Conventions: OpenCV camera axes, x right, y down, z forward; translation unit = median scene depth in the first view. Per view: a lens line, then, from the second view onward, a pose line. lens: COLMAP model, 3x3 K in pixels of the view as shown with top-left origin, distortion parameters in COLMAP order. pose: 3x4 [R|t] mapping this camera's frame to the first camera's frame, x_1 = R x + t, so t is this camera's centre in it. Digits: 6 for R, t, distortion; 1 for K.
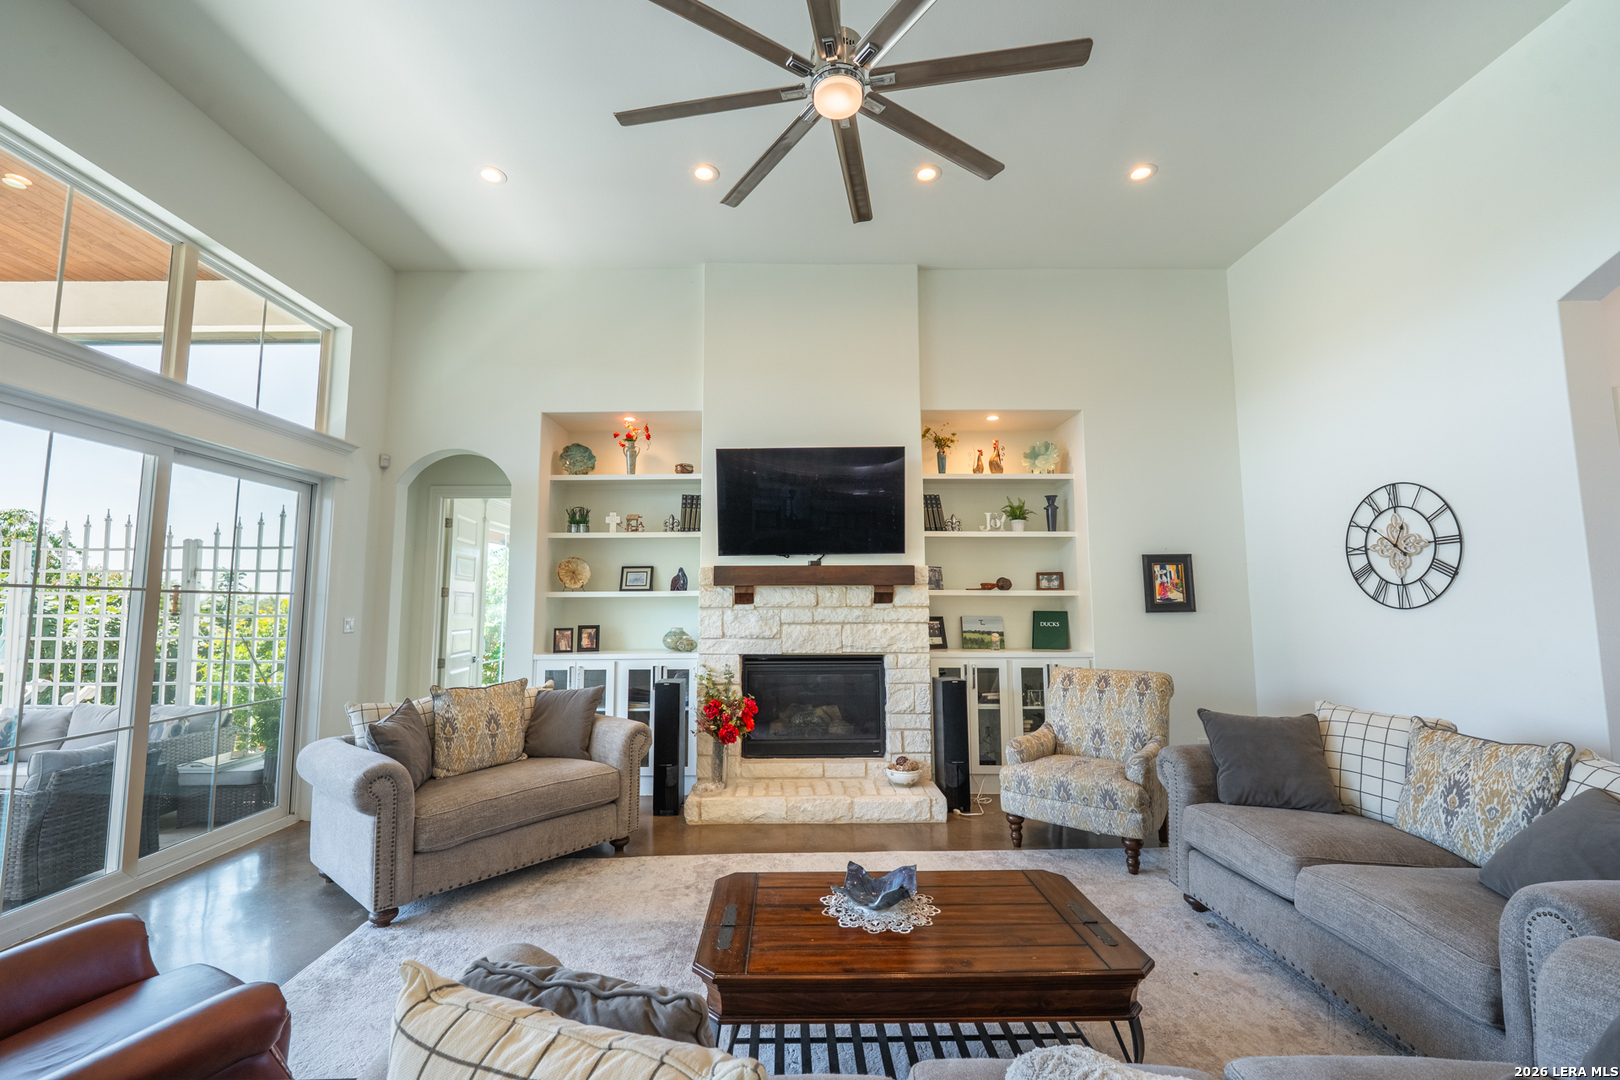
lens RADIAL K [[661.6, 0, 796.1], [0, 661.6, 540.9], [0, 0, 1]] dist [-0.002229, -0.005220]
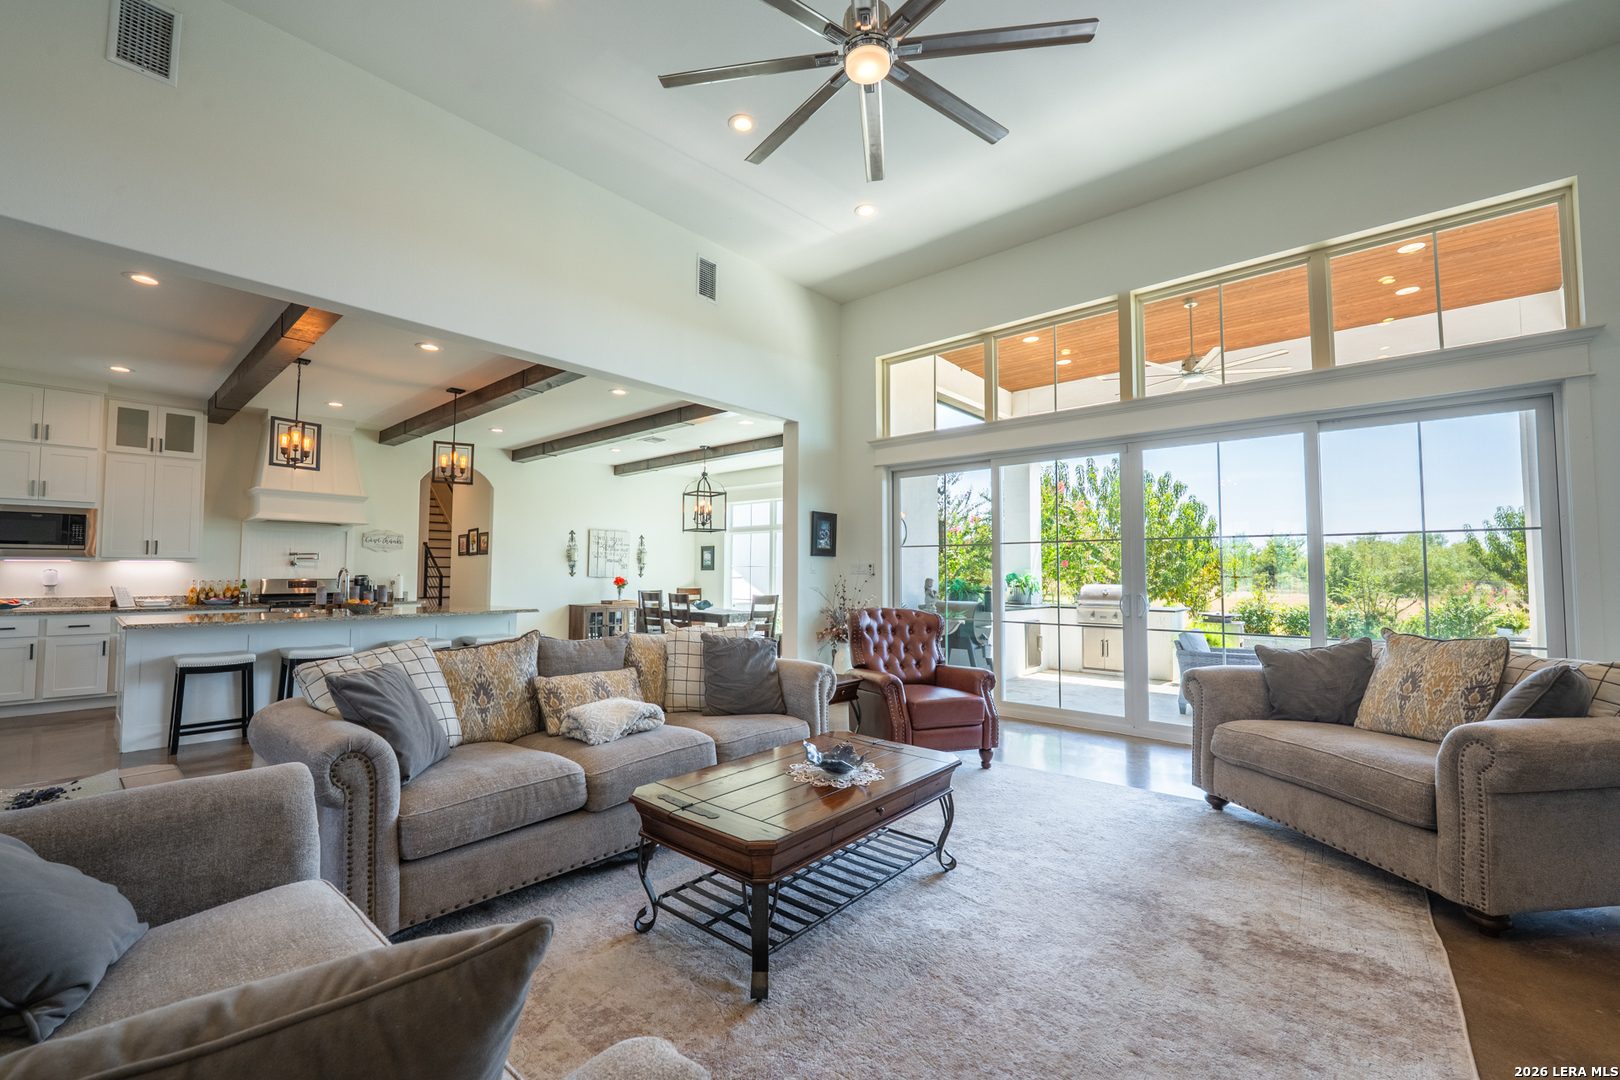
lens RADIAL K [[661.6, 0, 796.1], [0, 661.6, 540.9], [0, 0, 1]] dist [-0.002229, -0.005220]
pose [[-0.670260, -0.037512, -0.741178, 0.442582], [0.071042, 0.990892, -0.114394, 0.109349], [0.738718, -0.129328, -0.661490, 0.737326]]
